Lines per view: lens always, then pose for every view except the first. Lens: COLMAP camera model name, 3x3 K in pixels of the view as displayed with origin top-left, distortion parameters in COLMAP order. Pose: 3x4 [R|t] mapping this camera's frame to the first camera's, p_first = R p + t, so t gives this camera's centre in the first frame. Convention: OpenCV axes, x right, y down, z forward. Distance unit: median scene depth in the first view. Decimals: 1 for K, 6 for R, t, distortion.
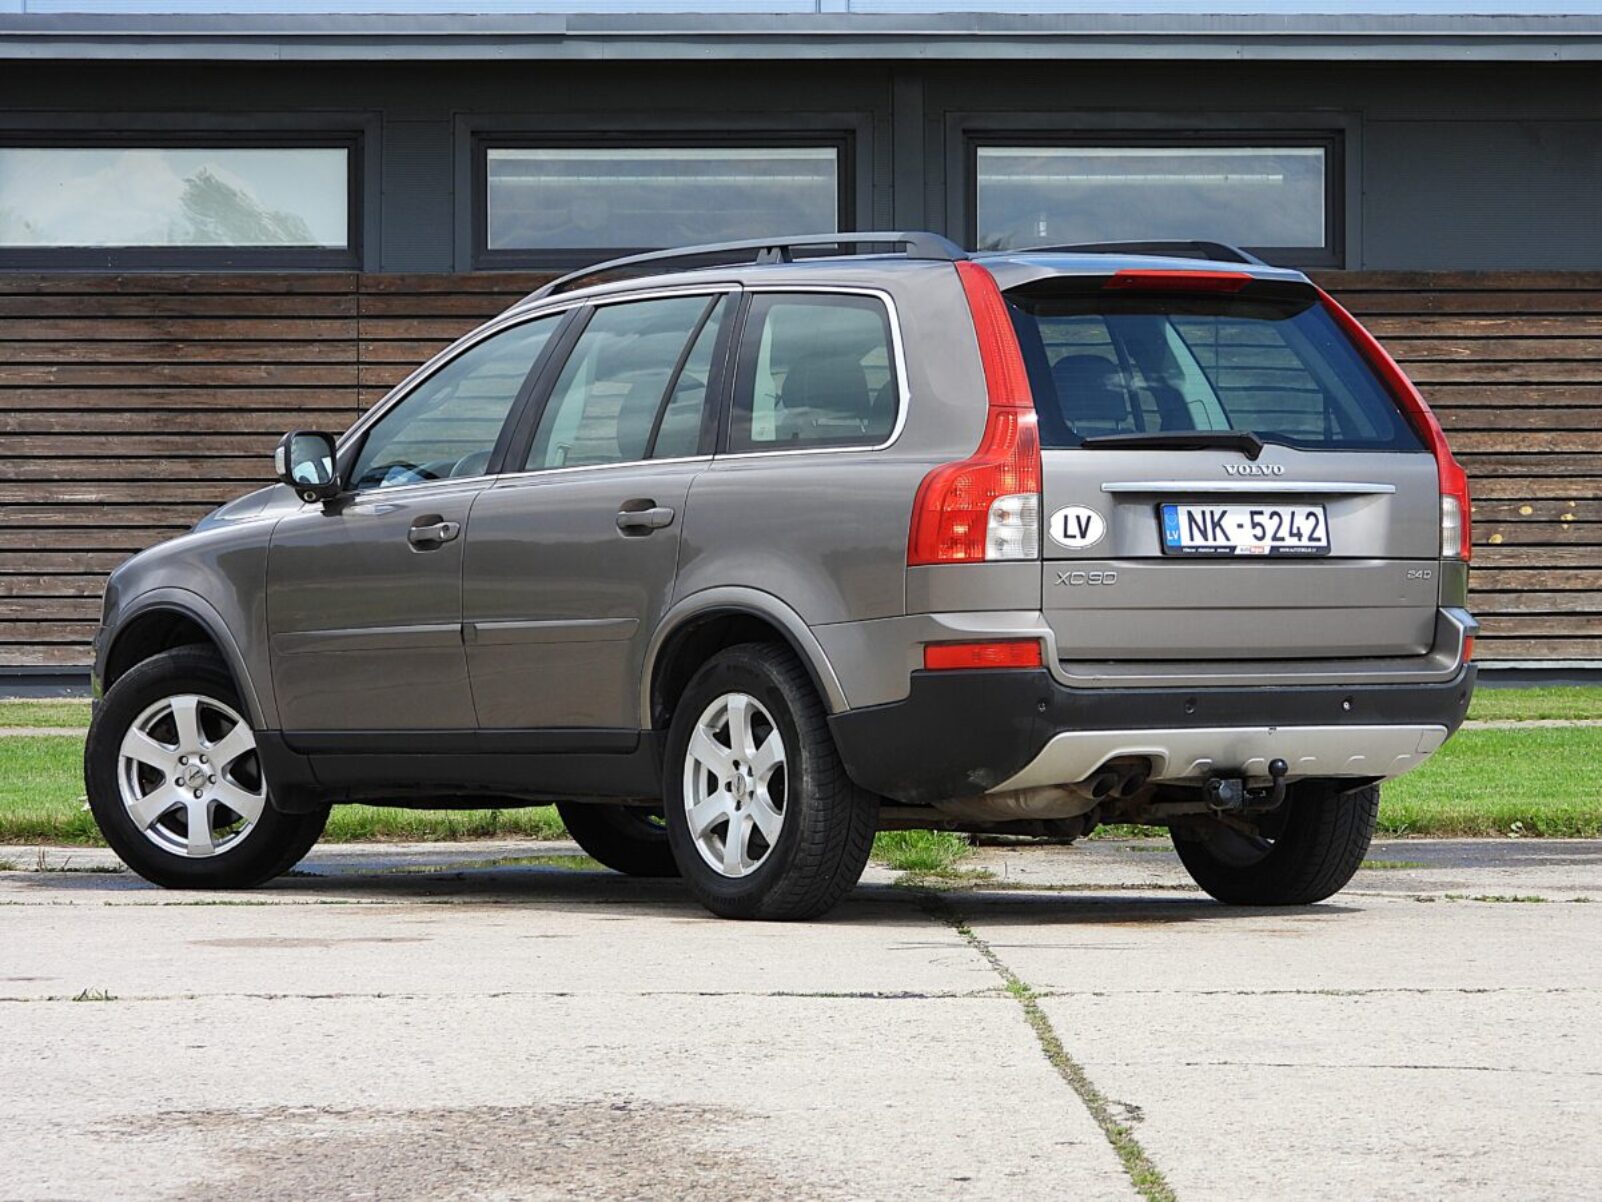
lens RADIAL K [[7222.9, 0, 810.7], [0, 7222.9, 605.7], [0, 0, 1]] dist [-0.046071, 0.000000]
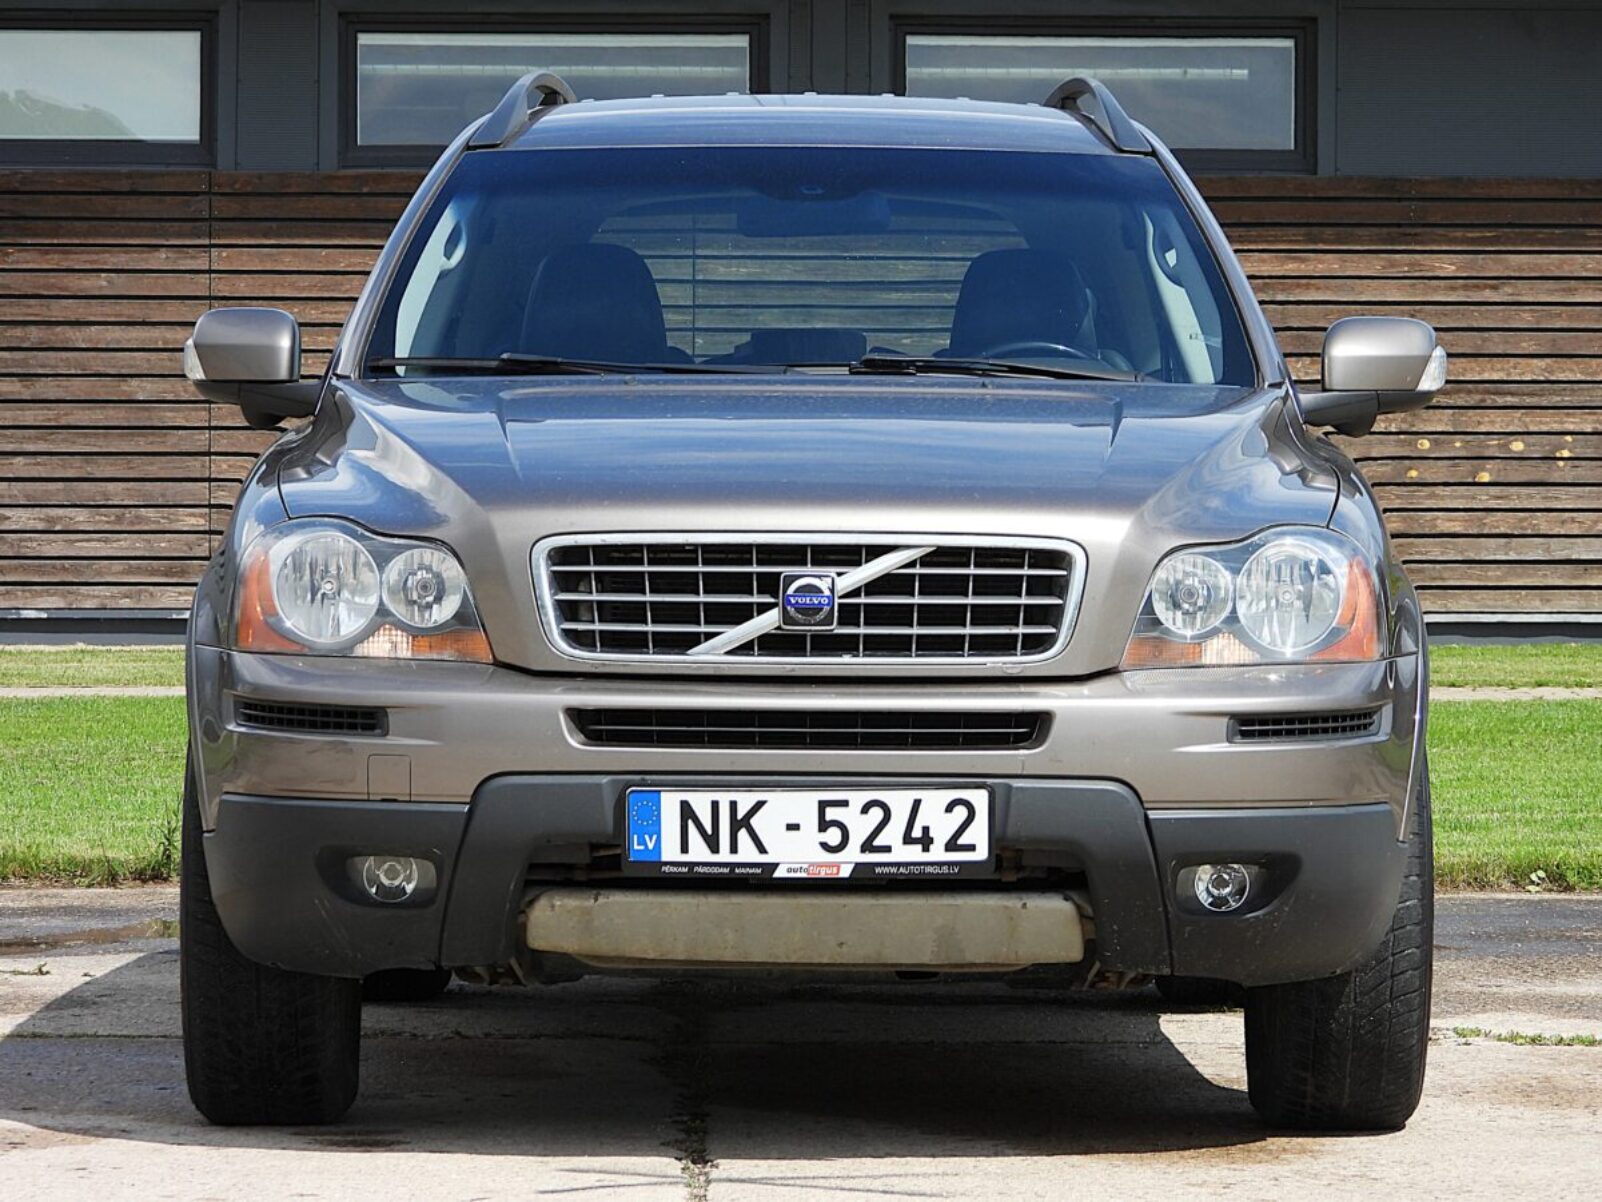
lens RADIAL K [[7012.2, 0, 851.9], [0, 7012.2, 602.8], [0, 0, 1]] dist [0.022058, 0.000000]
pose [[0.999948, 0.006717, 0.007722, 0.010179], [-0.006796, 0.999924, 0.010244, -0.002088], [-0.007652, -0.010296, 0.999918, 0.132430]]
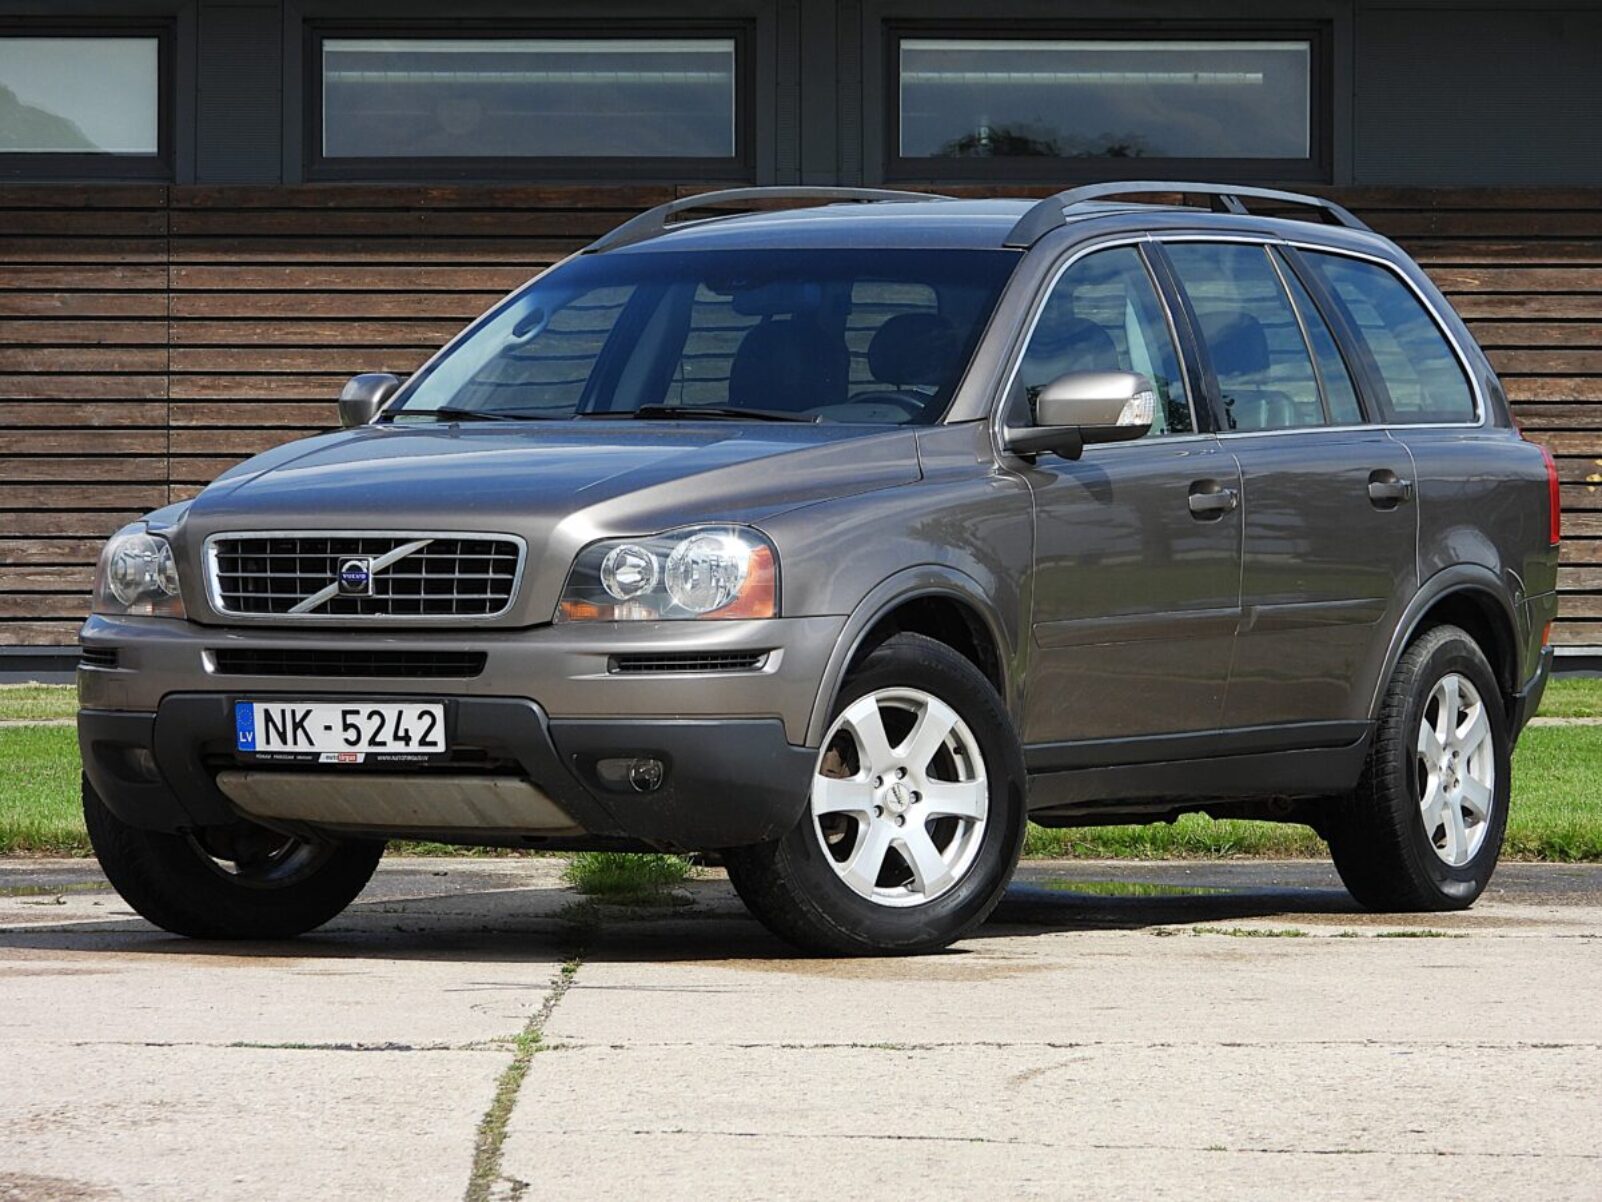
lens RADIAL K [[8486.2, 0, 804.7], [0, 8486.2, 604.0], [0, 0, 1]] dist [-0.076209, 0.000000]
pose [[0.999974, 0.004077, -0.005883, 0.018114], [-0.004058, 0.999987, 0.003231, -0.000298], [0.005896, -0.003207, 0.999977, 0.003265]]
